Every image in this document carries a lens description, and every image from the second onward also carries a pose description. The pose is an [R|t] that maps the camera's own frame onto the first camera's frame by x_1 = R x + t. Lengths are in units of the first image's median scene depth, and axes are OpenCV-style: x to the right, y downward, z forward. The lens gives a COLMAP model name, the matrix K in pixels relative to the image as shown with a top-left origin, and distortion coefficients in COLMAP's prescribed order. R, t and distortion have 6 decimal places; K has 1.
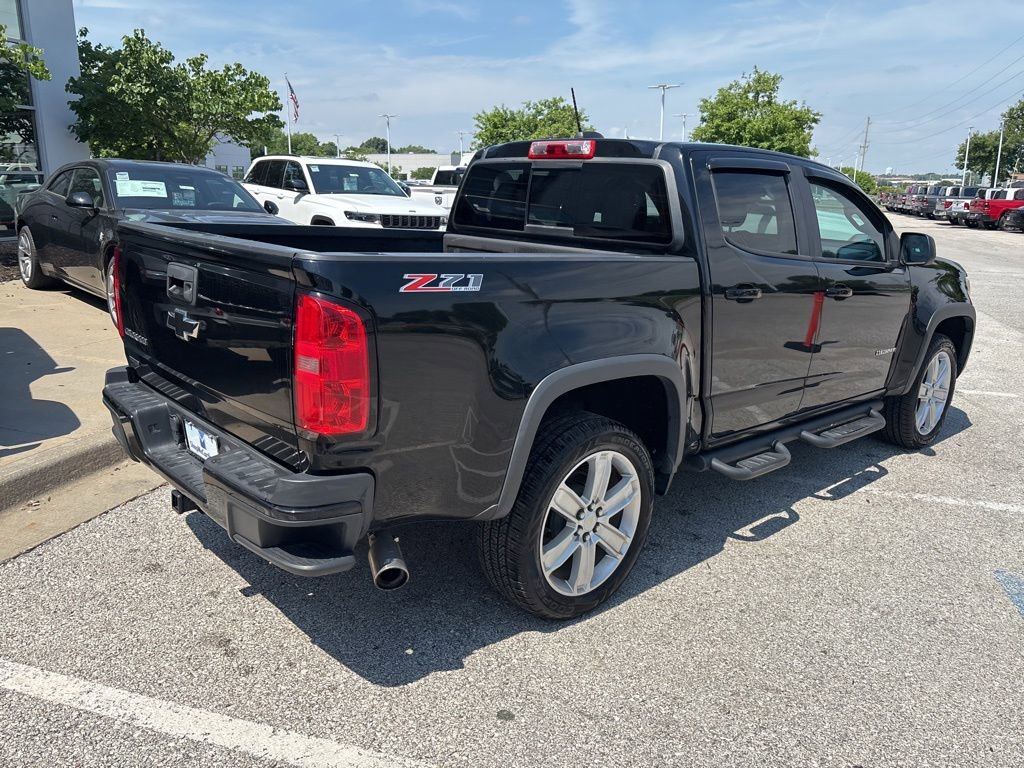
lens RADIAL K [[772.3, 0, 510.0], [0, 772.3, 384.1], [0, 0, 1]] dist [0.046877, -0.055599]
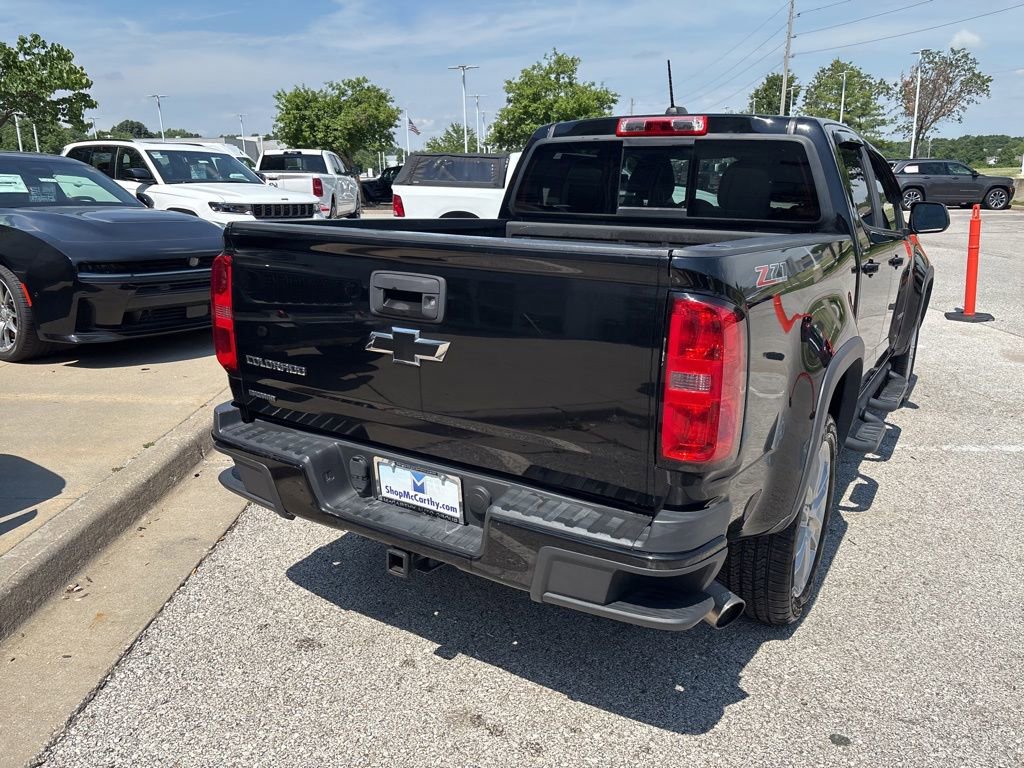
lens RADIAL K [[772.3, 0, 508.7], [0, 772.3, 382.1], [0, 0, 1]] dist [0.046877, -0.055599]
pose [[0.962921, -0.094783, 0.252587, -0.333304], [0.089946, 0.995475, 0.030656, -0.034626], [-0.254349, -0.006800, 0.967089, 0.119886]]
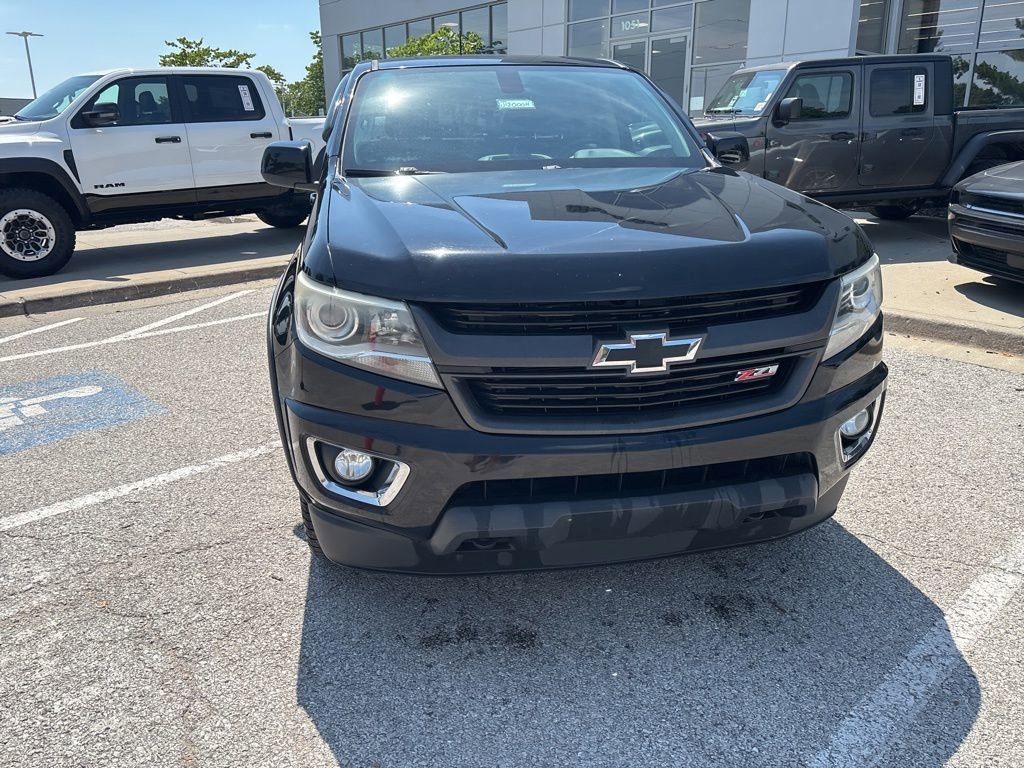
lens RADIAL K [[772.3, 0, 507.4], [0, 772.3, 387.9], [0, 0, 1]] dist [0.046877, -0.055599]
pose [[-0.535093, 0.239623, -0.810096, 1.113837], [-0.209920, 0.891138, 0.402253, -0.340806], [0.818296, 0.385298, -0.426540, 1.642291]]
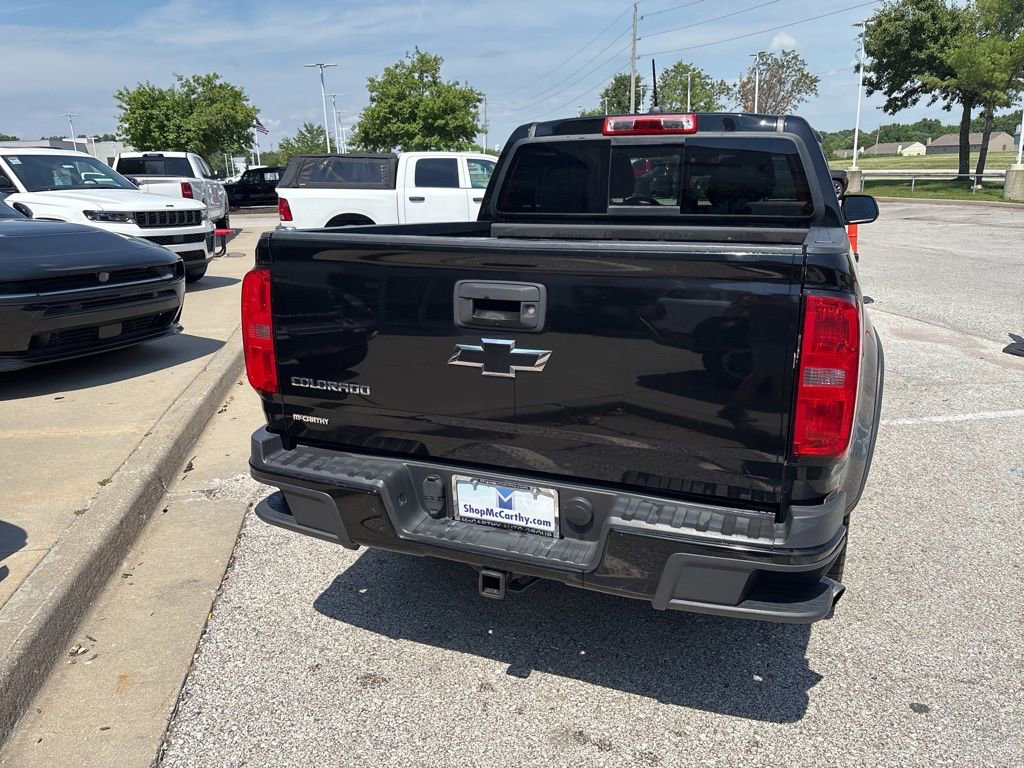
lens RADIAL K [[772.3, 0, 507.7], [0, 772.3, 385.5], [0, 0, 1]] dist [0.046877, -0.055599]
pose [[0.899170, -0.154697, 0.409345, -0.464542], [0.144784, 0.987916, 0.055314, -0.057523], [-0.412955, 0.009530, 0.910702, 0.185843]]
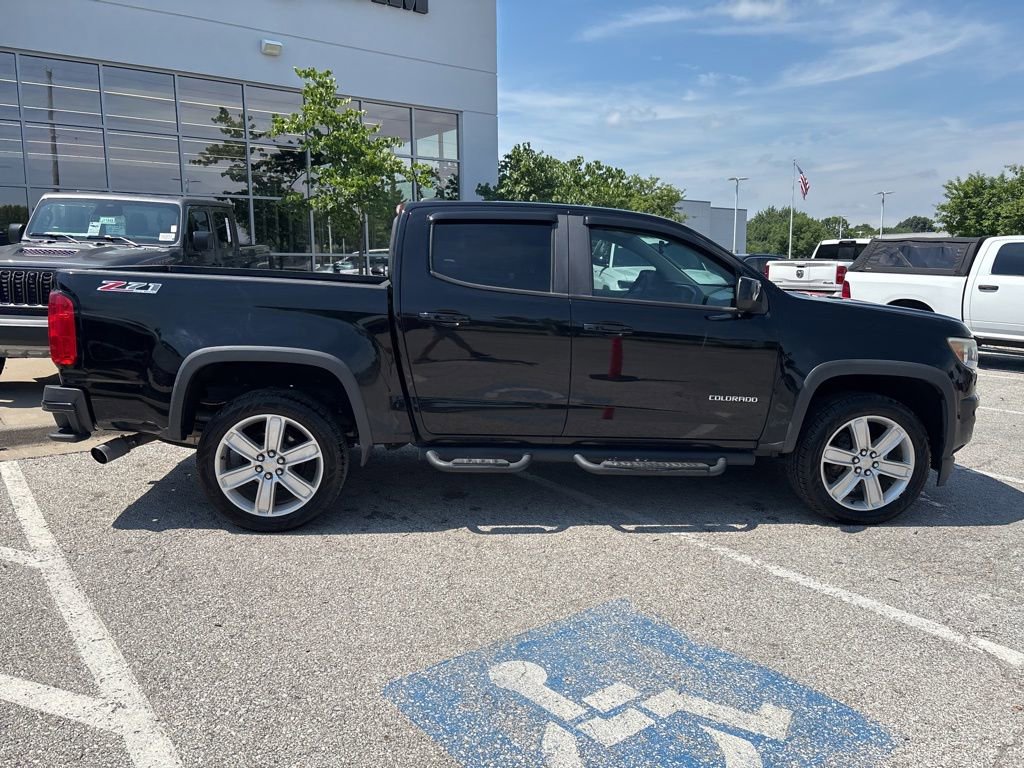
lens RADIAL K [[772.3, 0, 505.7], [0, 772.3, 389.4], [0, 0, 1]] dist [0.046877, -0.055599]
pose [[0.795499, 0.079937, -0.600659, 0.908726], [-0.138297, 0.989049, -0.051533, 0.038117], [0.589962, 0.124064, 0.797843, 0.070963]]
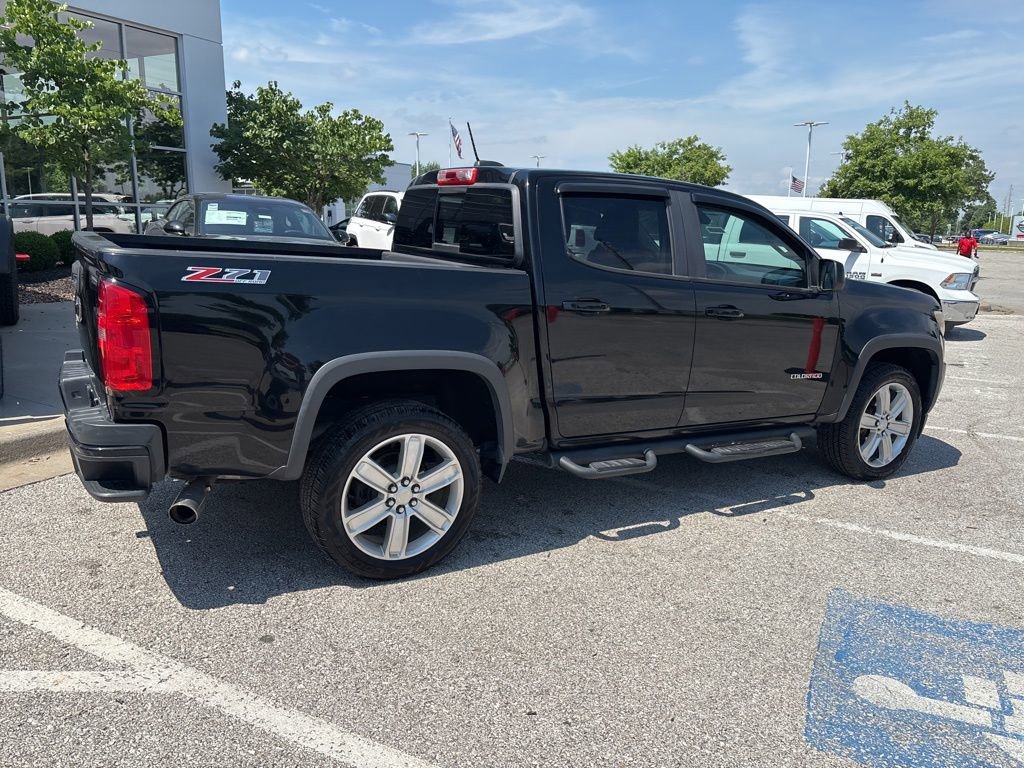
lens RADIAL K [[772.3, 0, 508.6], [0, 772.3, 394.9], [0, 0, 1]] dist [0.046877, -0.055599]
pose [[0.979164, 0.052232, -0.196240, 0.331005], [-0.059153, 0.997811, -0.029569, 0.037825], [0.194266, 0.040561, 0.980110, -0.065833]]
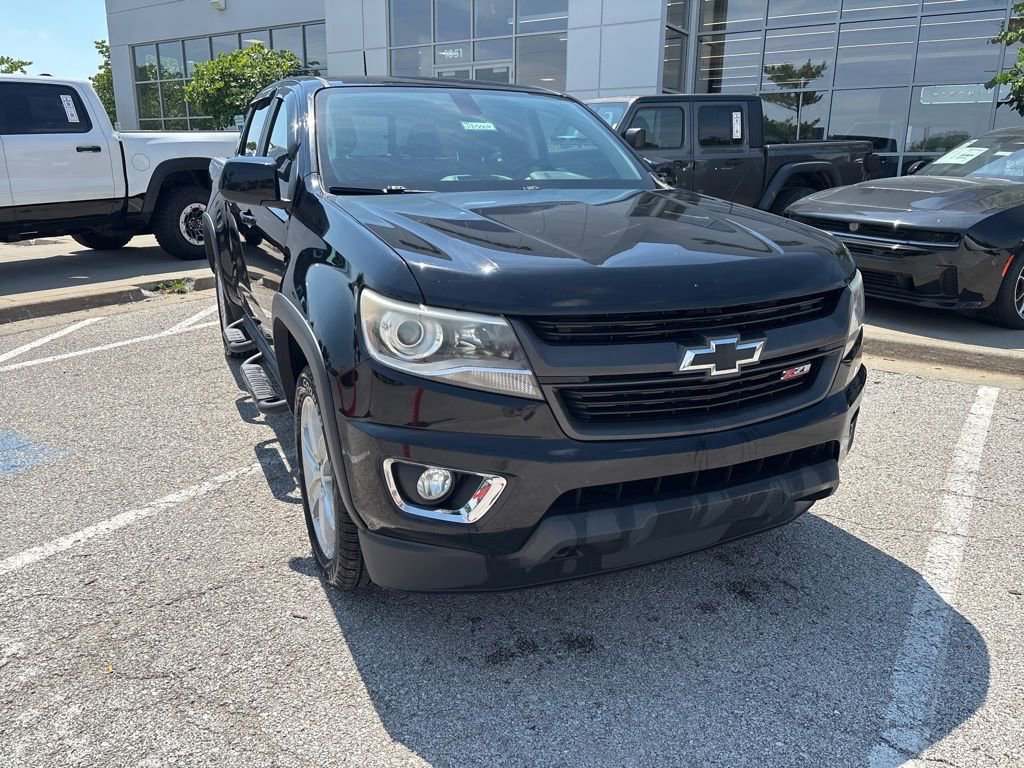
lens RADIAL K [[772.3, 0, 506.0], [0, 772.3, 377.2], [0, 0, 1]] dist [0.046877, -0.055599]
pose [[-0.307429, 0.227243, -0.924039, 1.198476], [-0.250451, 0.917506, 0.308962, -0.298757], [0.918020, 0.326410, -0.225155, 1.494779]]
